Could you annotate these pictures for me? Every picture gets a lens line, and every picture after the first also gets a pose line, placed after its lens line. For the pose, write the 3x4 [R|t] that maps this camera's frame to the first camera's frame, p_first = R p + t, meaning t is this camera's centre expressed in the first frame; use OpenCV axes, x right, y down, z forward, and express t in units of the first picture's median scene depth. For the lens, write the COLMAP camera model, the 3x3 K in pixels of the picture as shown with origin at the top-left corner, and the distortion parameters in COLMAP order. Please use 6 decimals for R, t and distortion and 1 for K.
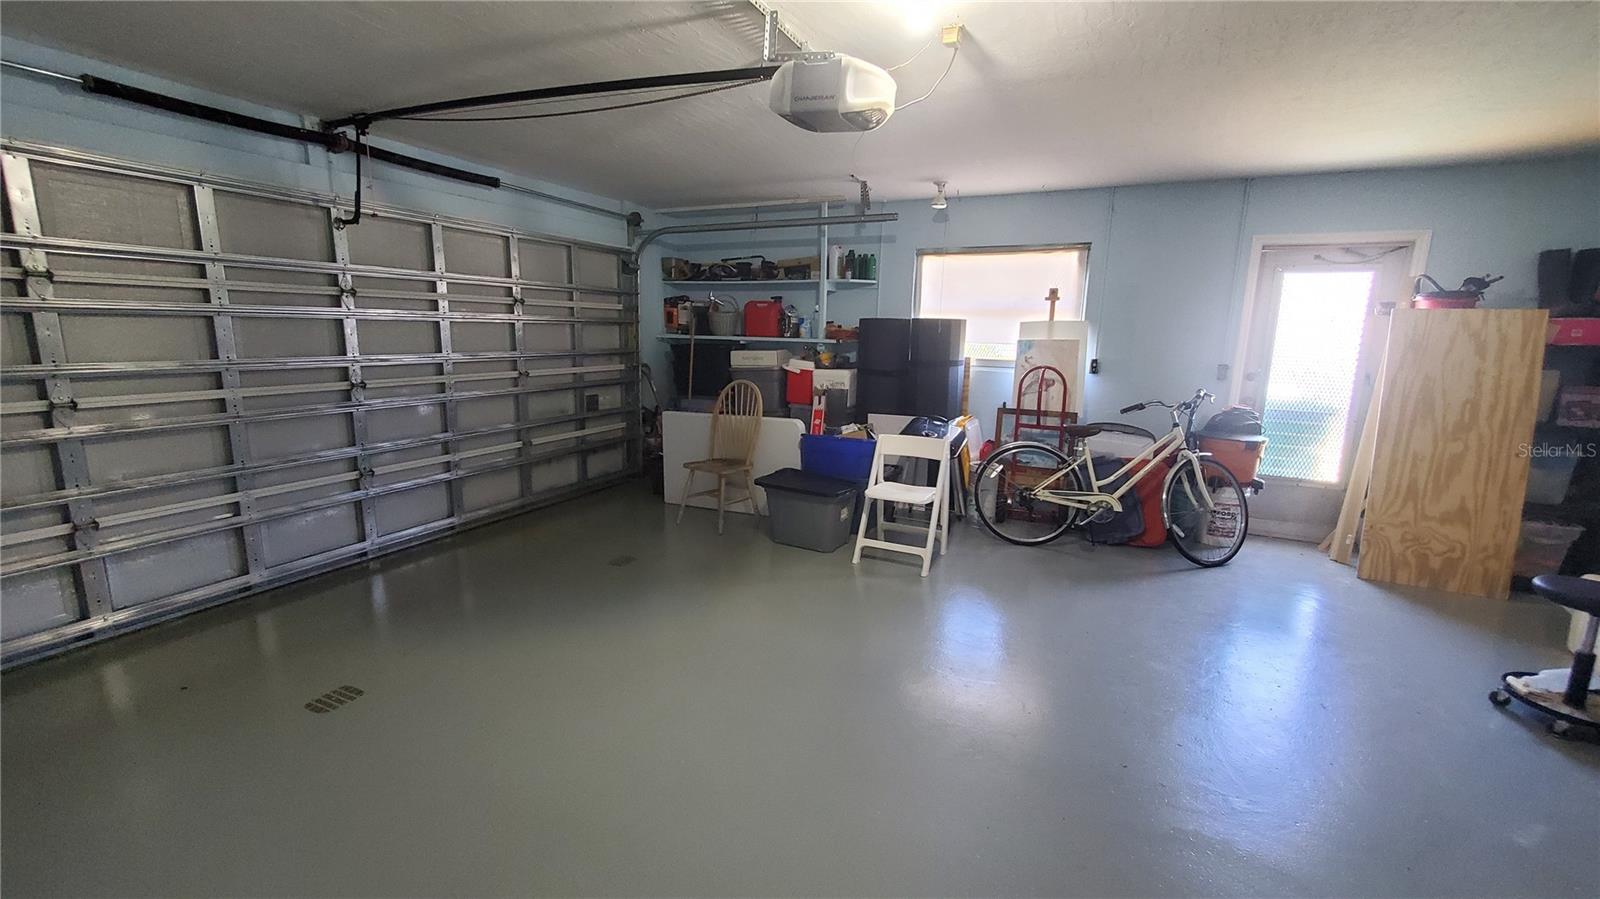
lens RADIAL K [[635.1, 0, 800.0], [0, 635.1, 449.5], [0, 0, 1]] dist [-0.000154, -0.000099]
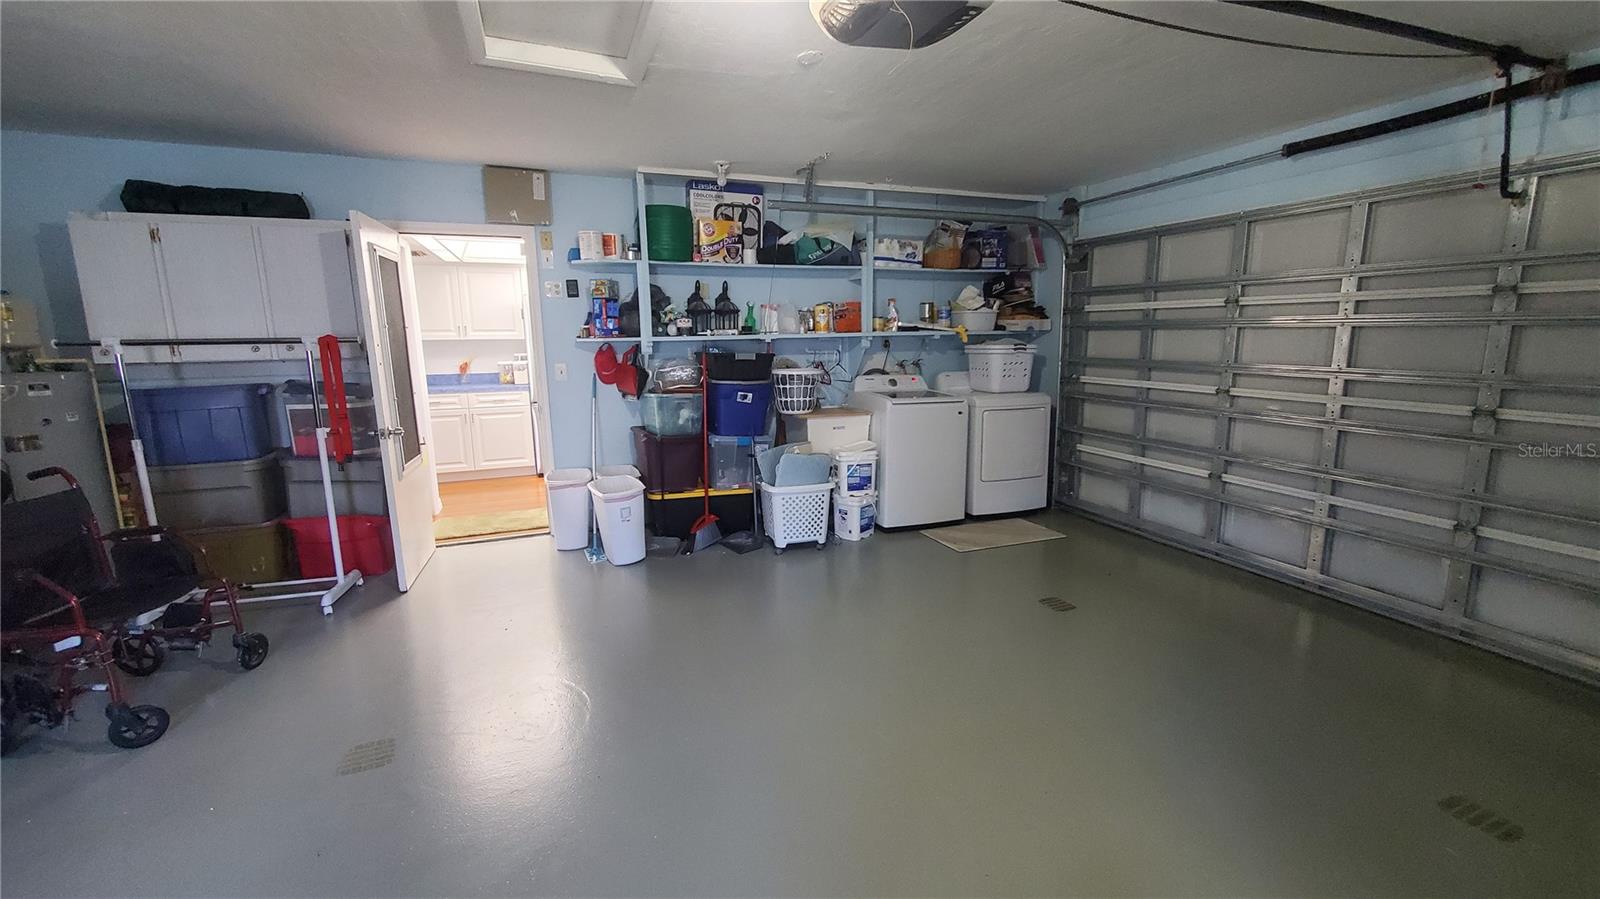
lens RADIAL K [[635.1, 0, 800.0], [0, 635.1, 449.5], [0, 0, 1]] dist [-0.000154, -0.000099]
pose [[-0.666476, 0.118689, -0.736018, 0.470253], [-0.145073, 0.947727, 0.284195, -0.179863], [0.731275, 0.296186, -0.614419, 1.015900]]
